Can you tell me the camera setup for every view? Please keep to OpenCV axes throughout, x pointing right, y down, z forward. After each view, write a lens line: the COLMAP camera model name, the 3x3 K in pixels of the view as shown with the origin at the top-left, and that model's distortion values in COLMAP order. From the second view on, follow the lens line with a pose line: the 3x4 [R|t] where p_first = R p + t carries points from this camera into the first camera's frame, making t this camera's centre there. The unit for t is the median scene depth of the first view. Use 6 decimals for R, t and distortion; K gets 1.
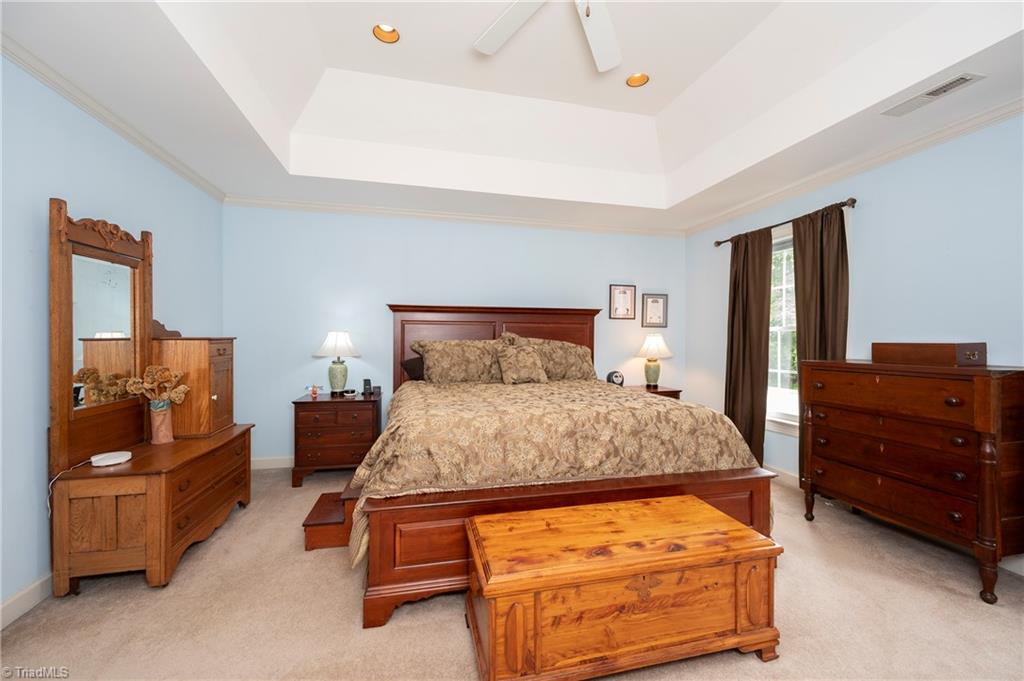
lens RADIAL K [[402.9, 0, 509.3], [0, 402.9, 341.2], [0, 0, 1]] dist [-0.000498, 0.000077]
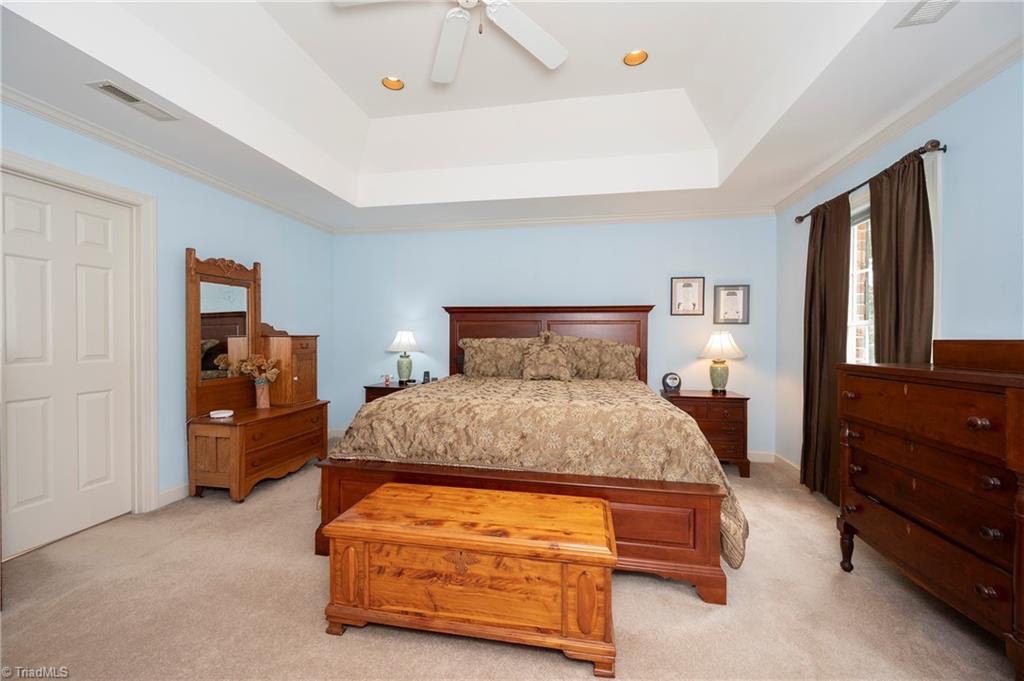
lens RADIAL K [[402.9, 0, 509.3], [0, 402.9, 341.2], [0, 0, 1]] dist [-0.000498, 0.000077]
pose [[0.913806, 0.003386, -0.406136, 0.532126], [-0.004308, 0.999990, -0.001357, 0.010866], [0.406127, 0.002989, 0.913812, 0.037016]]
